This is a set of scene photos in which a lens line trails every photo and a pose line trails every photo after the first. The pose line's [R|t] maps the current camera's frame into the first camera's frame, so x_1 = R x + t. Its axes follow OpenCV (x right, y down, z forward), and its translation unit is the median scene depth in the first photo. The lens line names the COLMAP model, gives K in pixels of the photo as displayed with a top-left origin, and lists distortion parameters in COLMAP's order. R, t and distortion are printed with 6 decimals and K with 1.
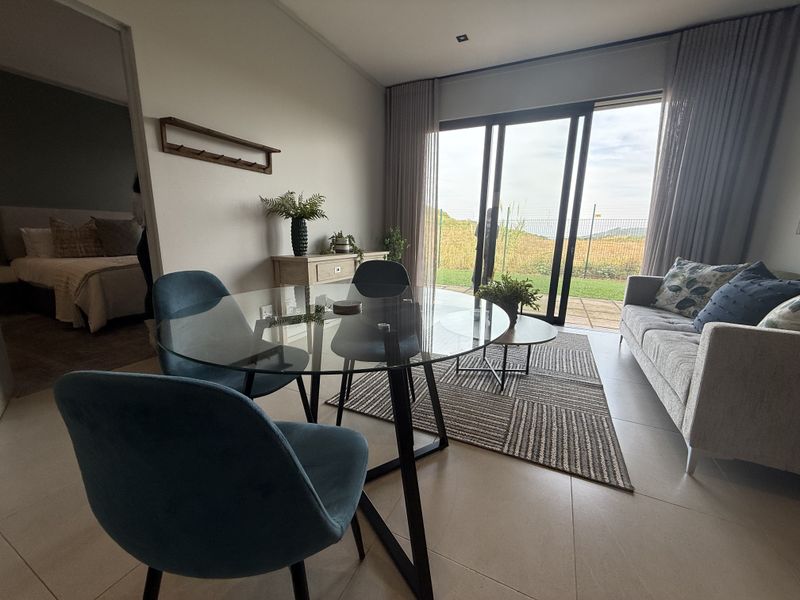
lens RADIAL K [[320.0, 0, 400.9], [0, 320.0, 300.0], [0, 0, 1]] dist [0.002855, 0.000187]
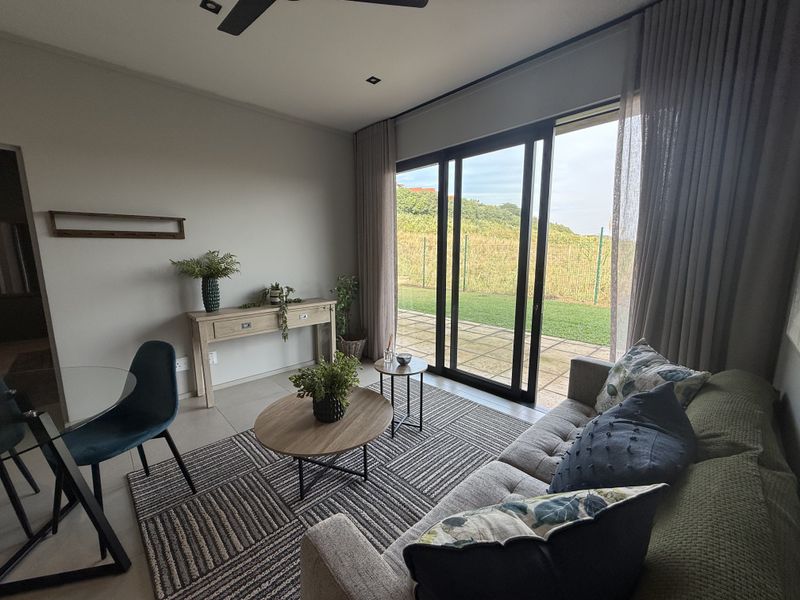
lens RADIAL K [[320.0, 0, 398.3], [0, 320.0, 302.2], [0, 0, 1]] dist [0.002855, 0.000187]
pose [[0.939628, 0.034928, -0.340412, 0.543702], [-0.051751, 0.997840, -0.040463, -0.137726], [0.338263, 0.055637, 0.939405, 0.182994]]
